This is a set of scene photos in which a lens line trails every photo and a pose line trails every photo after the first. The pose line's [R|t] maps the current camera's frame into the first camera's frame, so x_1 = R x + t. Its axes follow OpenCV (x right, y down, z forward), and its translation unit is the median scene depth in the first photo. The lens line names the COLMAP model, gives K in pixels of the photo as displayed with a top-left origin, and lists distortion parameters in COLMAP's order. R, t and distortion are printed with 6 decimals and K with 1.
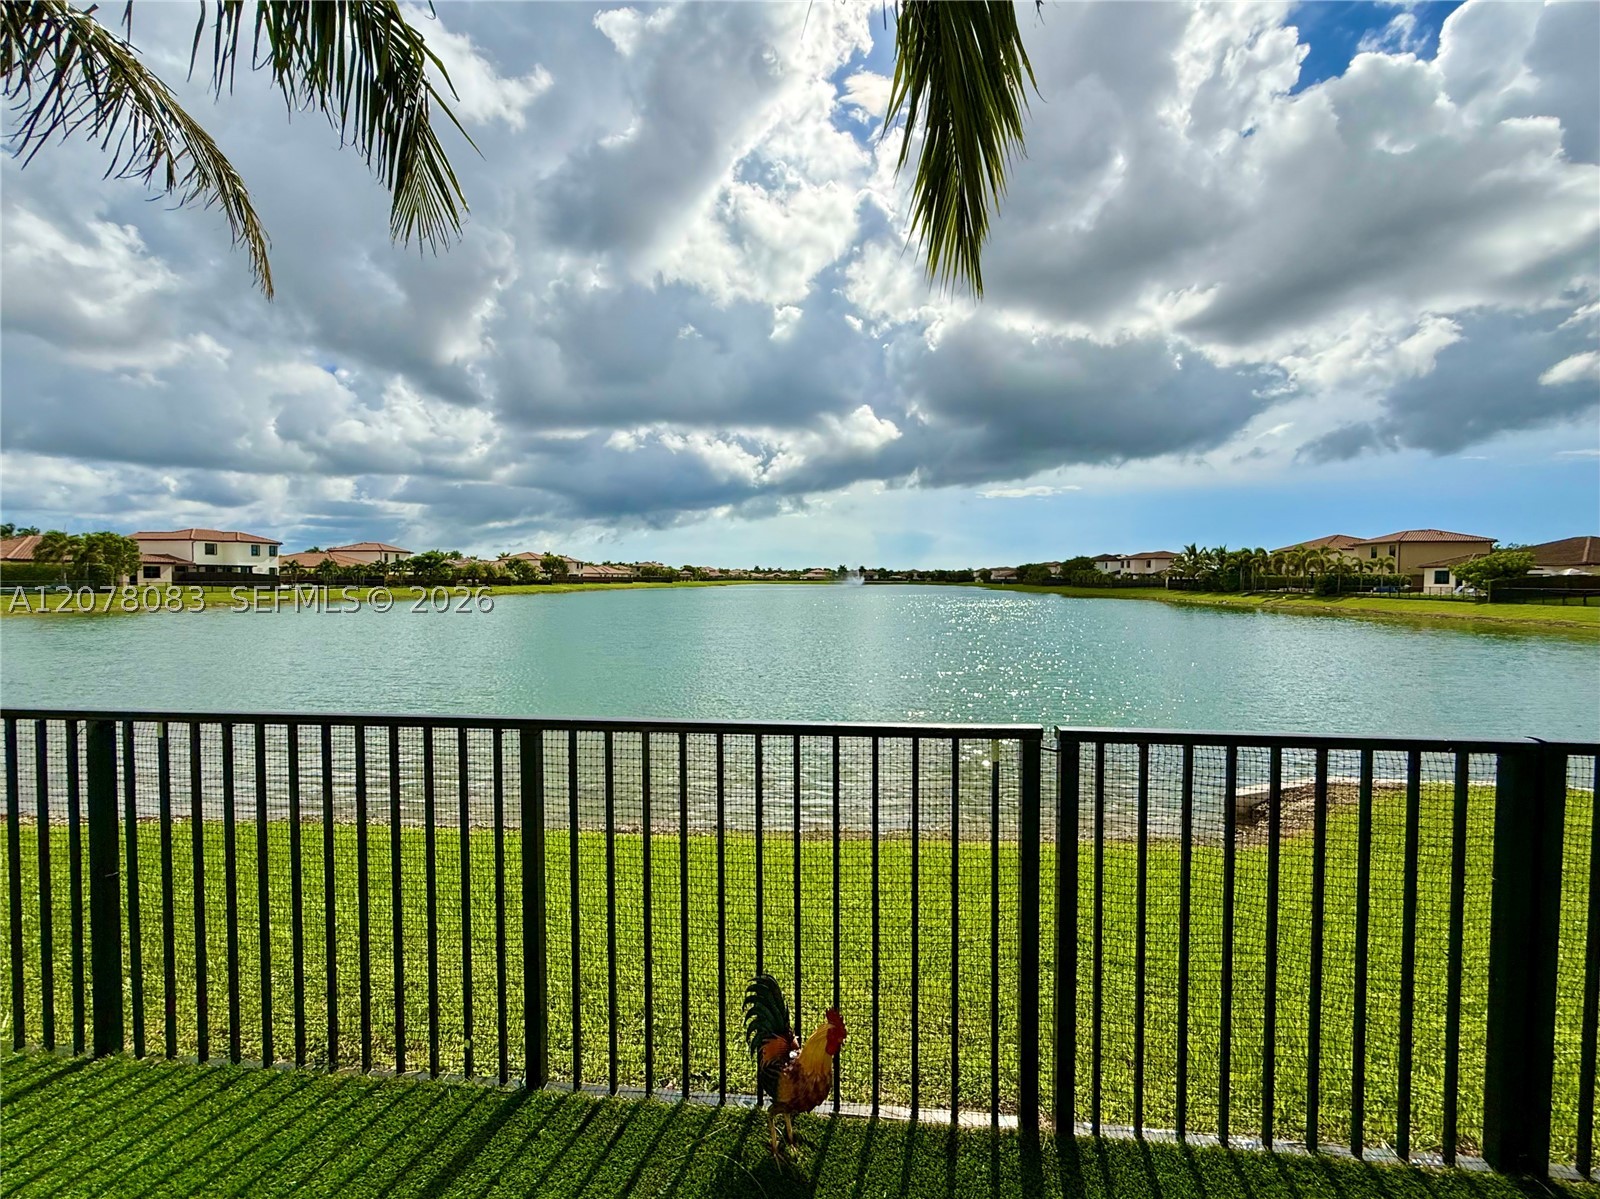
lens RADIAL K [[673.7, 0, 784.7], [0, 673.7, 600.2], [0, 0, 1]] dist [-0.002563, -0.000186]
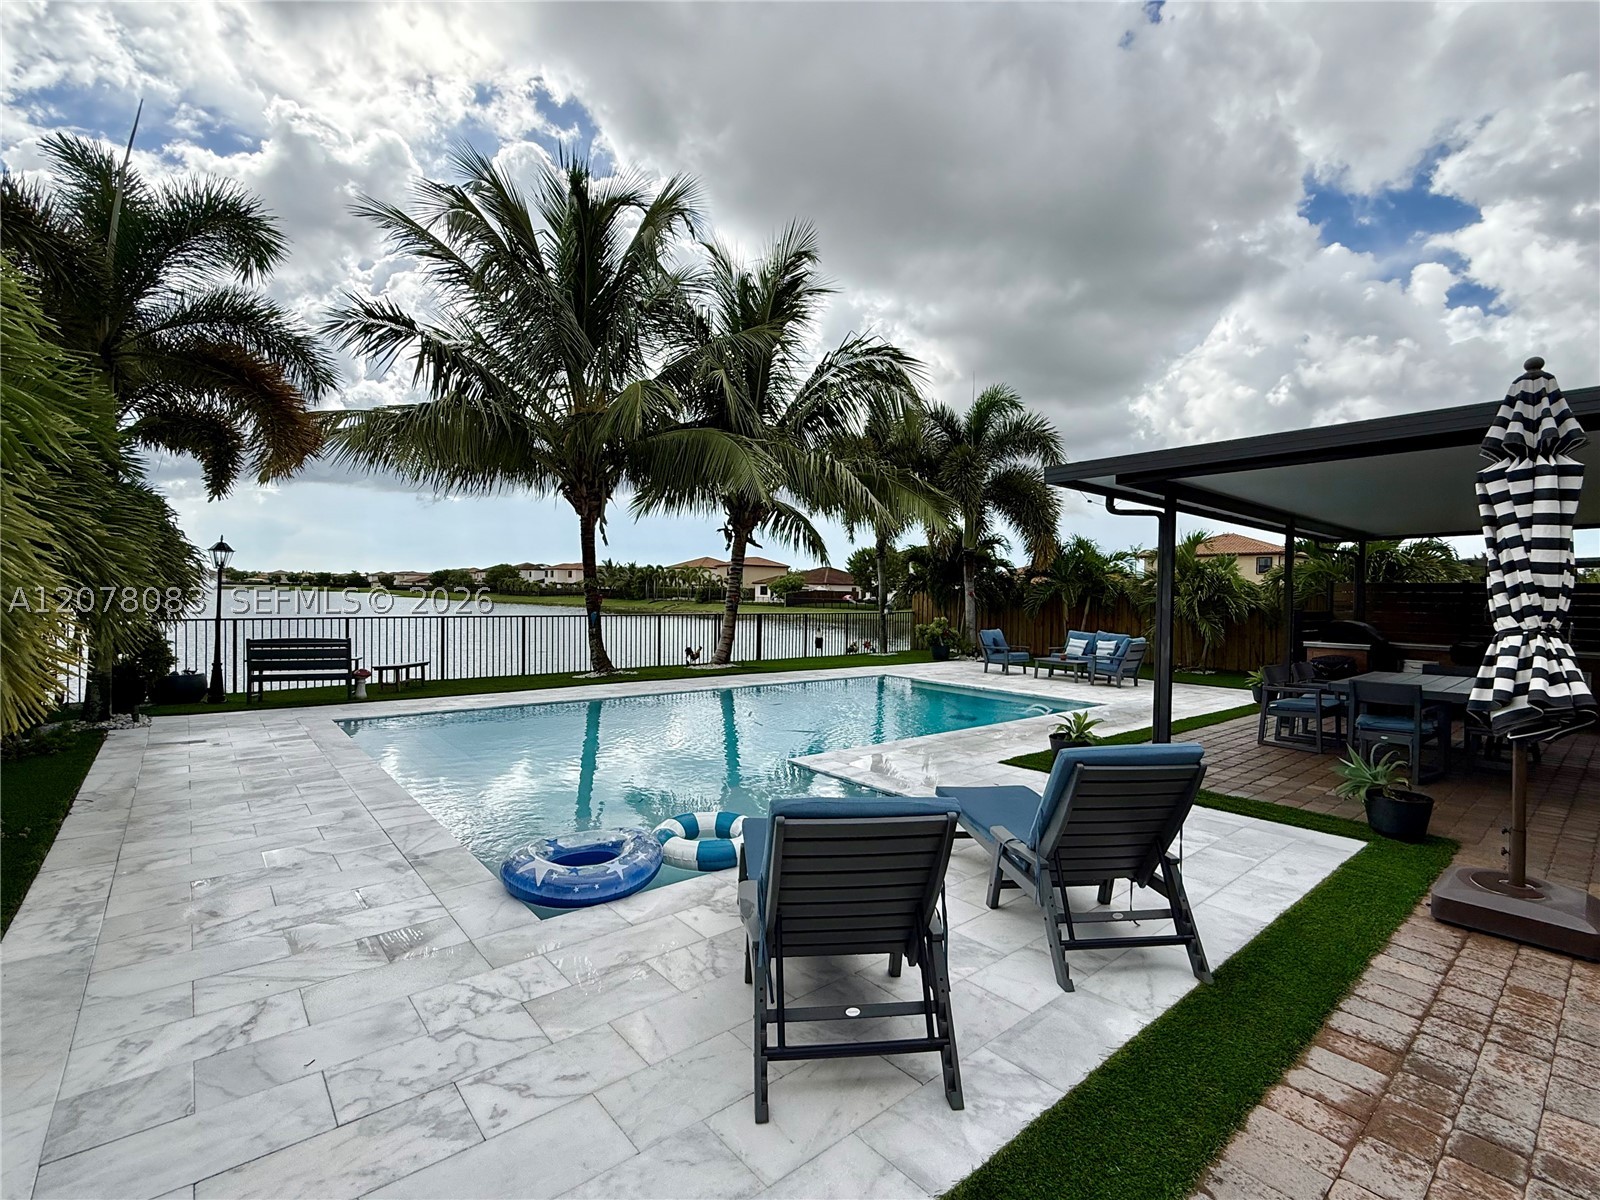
lens RADIAL K [[719.3, 0, 810.9], [0, 719.3, 594.2], [0, 0, 1]] dist [-0.002017, -0.000139]
pose [[0.669806, 0.009426, 0.742476, -0.090574], [0.005497, 0.999829, -0.017652, 0.002049], [-0.742516, 0.015905, 0.669640, -0.096794]]
